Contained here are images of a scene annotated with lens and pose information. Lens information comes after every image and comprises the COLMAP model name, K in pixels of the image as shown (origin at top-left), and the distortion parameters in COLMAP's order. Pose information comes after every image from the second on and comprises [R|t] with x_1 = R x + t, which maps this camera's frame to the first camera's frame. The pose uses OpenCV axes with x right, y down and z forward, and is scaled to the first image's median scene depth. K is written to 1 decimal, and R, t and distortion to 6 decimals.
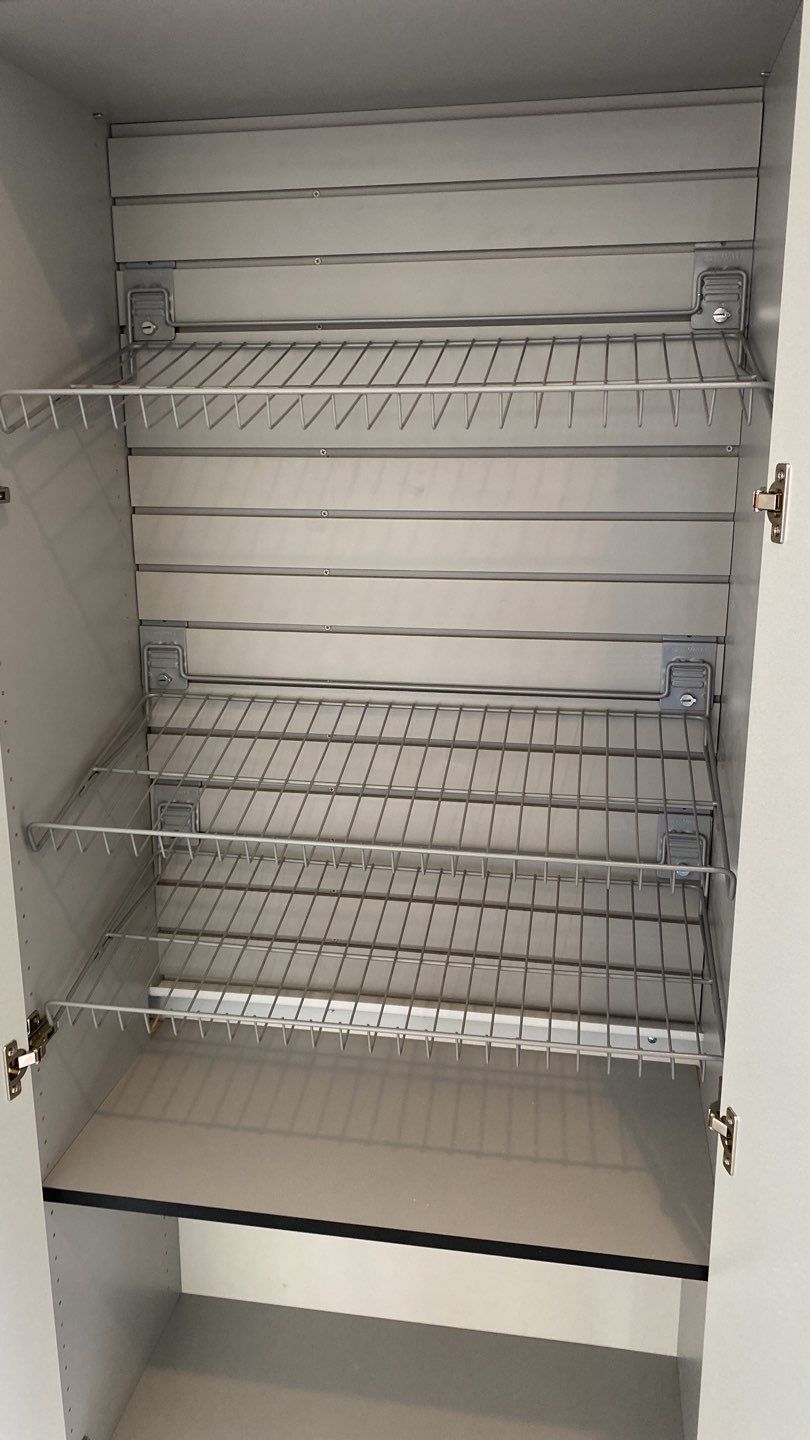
lens RADIAL K [[1177.0, 0, 405.0], [0, 1177.0, 720.0], [0, 0, 1]] dist [-0.030230, -0.000108]
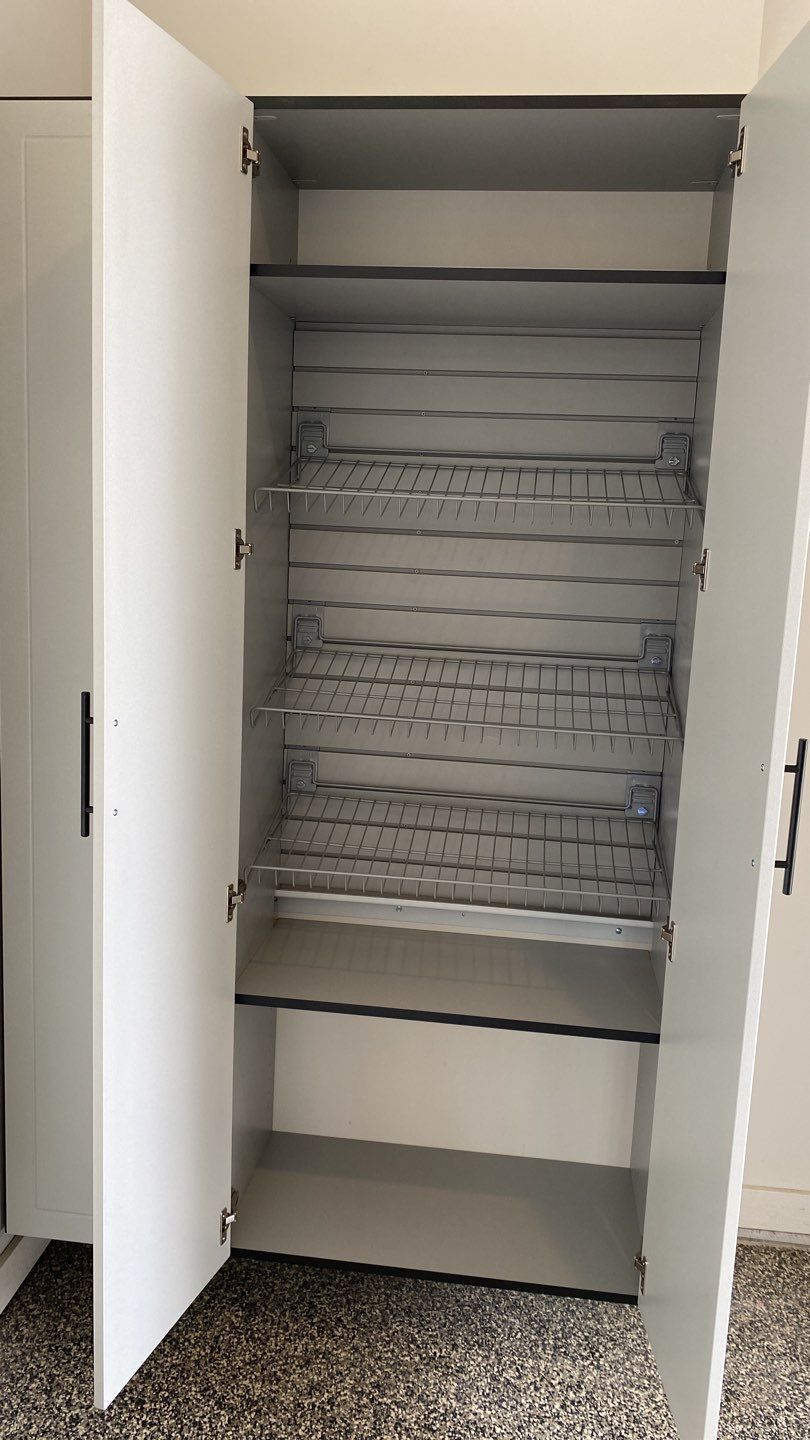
lens RADIAL K [[1177.0, 0, 405.0], [0, 1177.0, 720.0], [0, 0, 1]] dist [-0.030230, -0.000108]
pose [[0.997877, 0.043407, 0.048556, -0.157383], [-0.038538, 0.994530, -0.097078, 0.175812], [-0.052505, 0.095001, 0.994092, -0.539743]]
